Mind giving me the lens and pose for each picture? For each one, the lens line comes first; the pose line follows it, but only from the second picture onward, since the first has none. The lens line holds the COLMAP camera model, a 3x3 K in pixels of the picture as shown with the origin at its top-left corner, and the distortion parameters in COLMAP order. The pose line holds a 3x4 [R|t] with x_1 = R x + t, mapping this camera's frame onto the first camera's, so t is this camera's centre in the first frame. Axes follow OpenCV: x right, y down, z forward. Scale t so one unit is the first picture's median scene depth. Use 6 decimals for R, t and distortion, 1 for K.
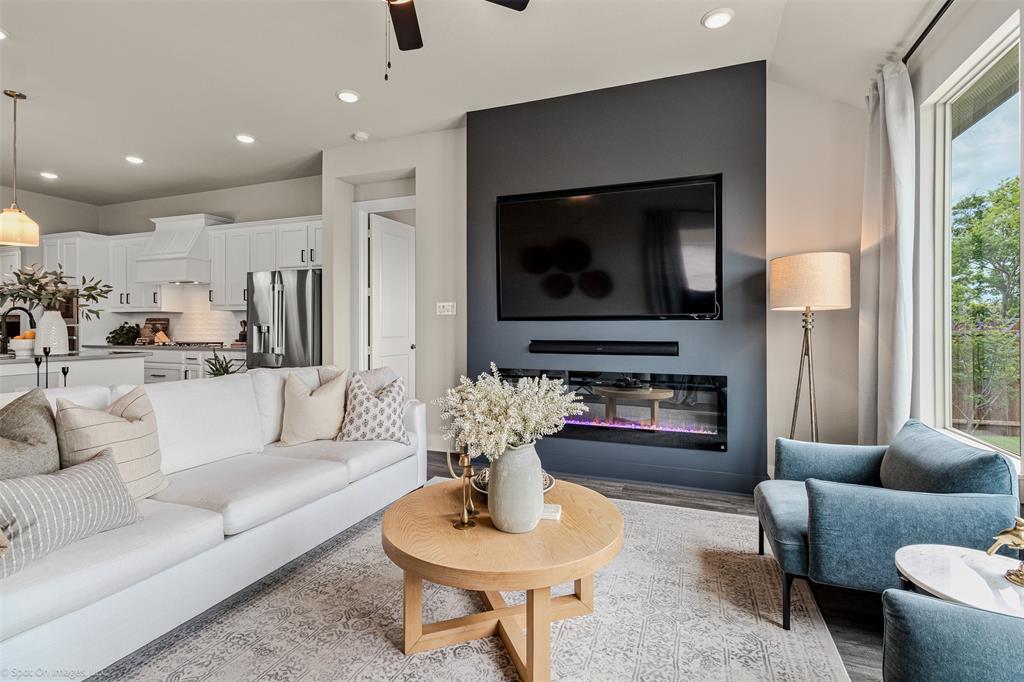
lens RADIAL K [[484.3, 0, 510.6], [0, 484.3, 326.4], [0, 0, 1]] dist [0.003845, 0.000523]
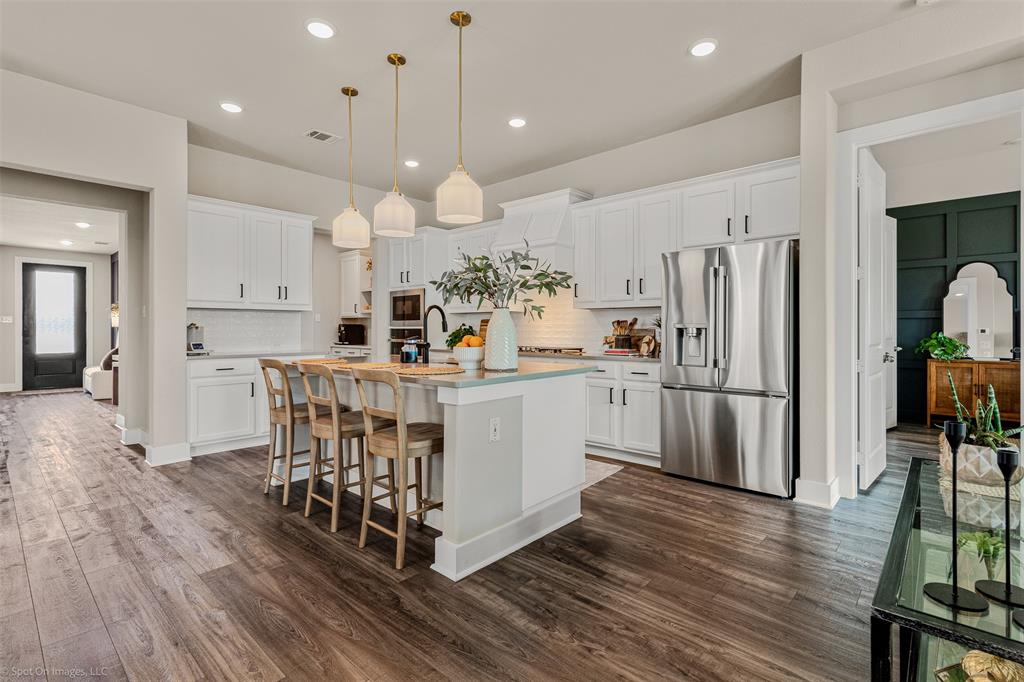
lens RADIAL K [[484.3, 0, 513.5], [0, 484.3, 323.4], [0, 0, 1]] dist [0.003845, 0.000523]
pose [[0.932003, -0.006117, -0.362399, -0.433924], [0.002895, 0.999951, -0.009432, -0.001094], [0.362439, 0.007742, 0.931975, 0.218806]]
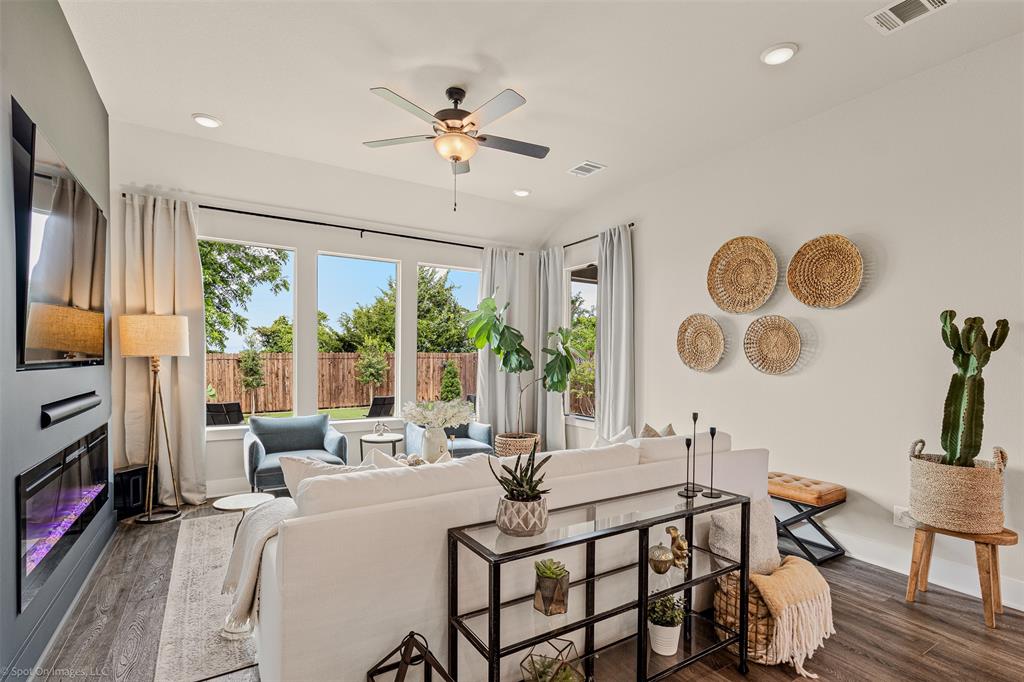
lens RADIAL K [[484.3, 0, 518.4], [0, 484.3, 372.7], [0, 0, 1]] dist [0.003845, 0.000523]
pose [[-0.800681, -0.026286, 0.598514, -0.455547], [-0.015304, 0.999608, 0.023429, -0.017690], [-0.598895, 0.009599, -0.800770, 0.734731]]
